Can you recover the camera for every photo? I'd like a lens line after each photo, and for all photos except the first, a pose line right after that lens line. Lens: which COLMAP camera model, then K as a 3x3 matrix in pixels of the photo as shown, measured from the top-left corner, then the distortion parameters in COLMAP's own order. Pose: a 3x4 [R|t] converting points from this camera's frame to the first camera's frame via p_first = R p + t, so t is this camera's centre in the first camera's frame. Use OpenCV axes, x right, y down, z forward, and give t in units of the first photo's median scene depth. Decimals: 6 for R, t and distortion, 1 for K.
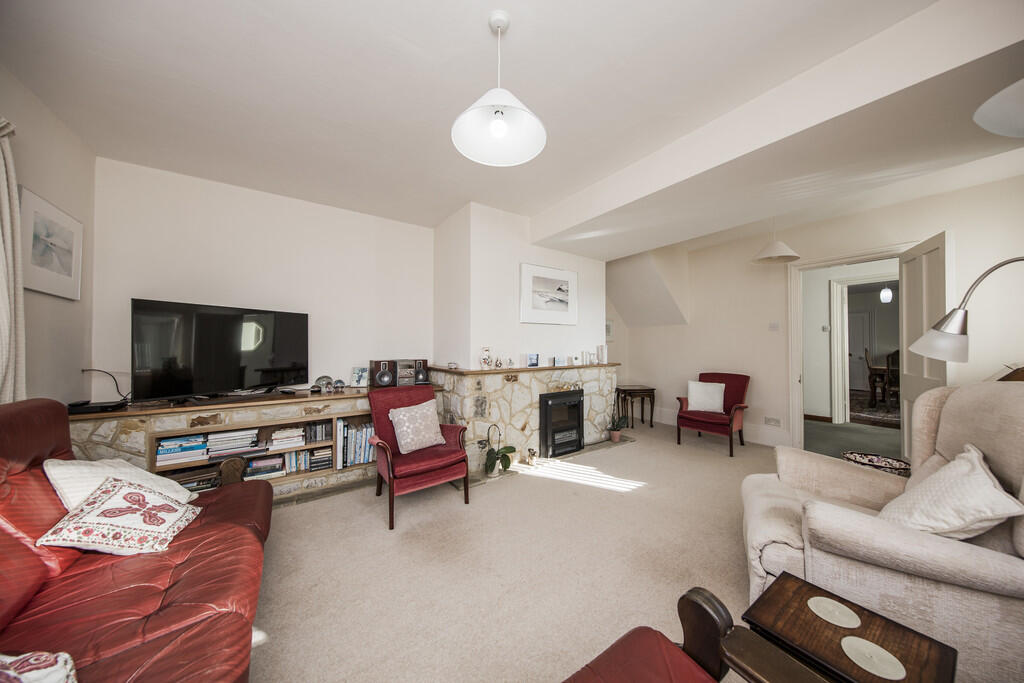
lens RADIAL K [[330.6, 0, 514.3], [0, 330.6, 345.6], [0, 0, 1]] dist [-0.000070, 0.000000]
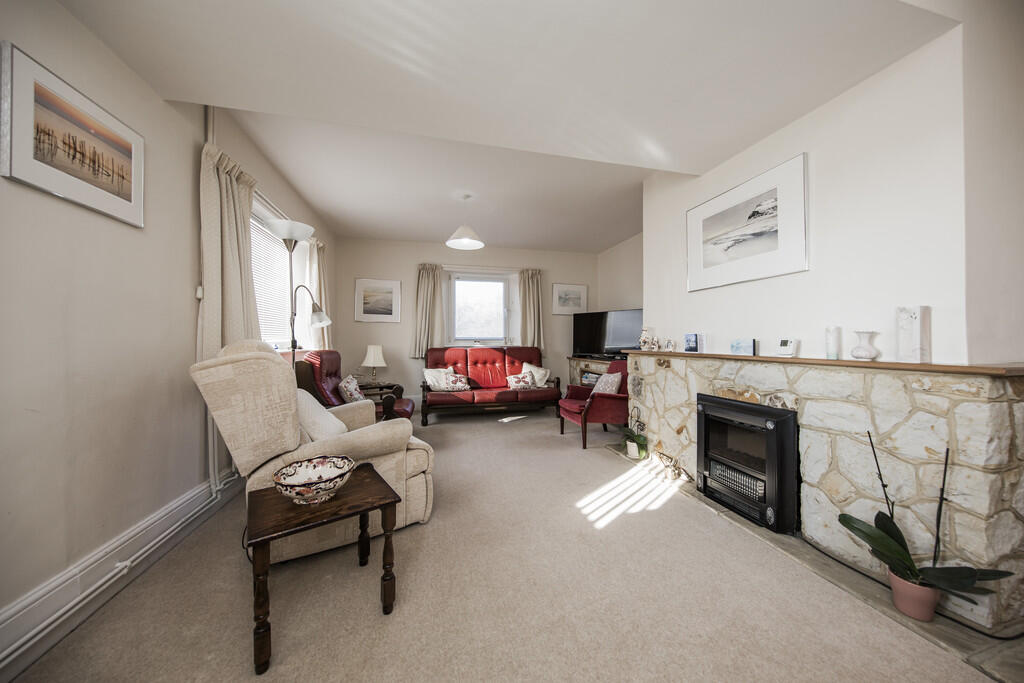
lens RADIAL K [[354.0, 0, 513.8], [0, 354.0, 338.6], [0, 0, 1]] dist [-0.000342, -0.000011]
pose [[-0.375286, 0.002335, -0.926906, 0.898392], [0.011607, 0.999930, -0.002180, 0.032686], [0.926836, -0.011577, -0.375287, 0.924648]]
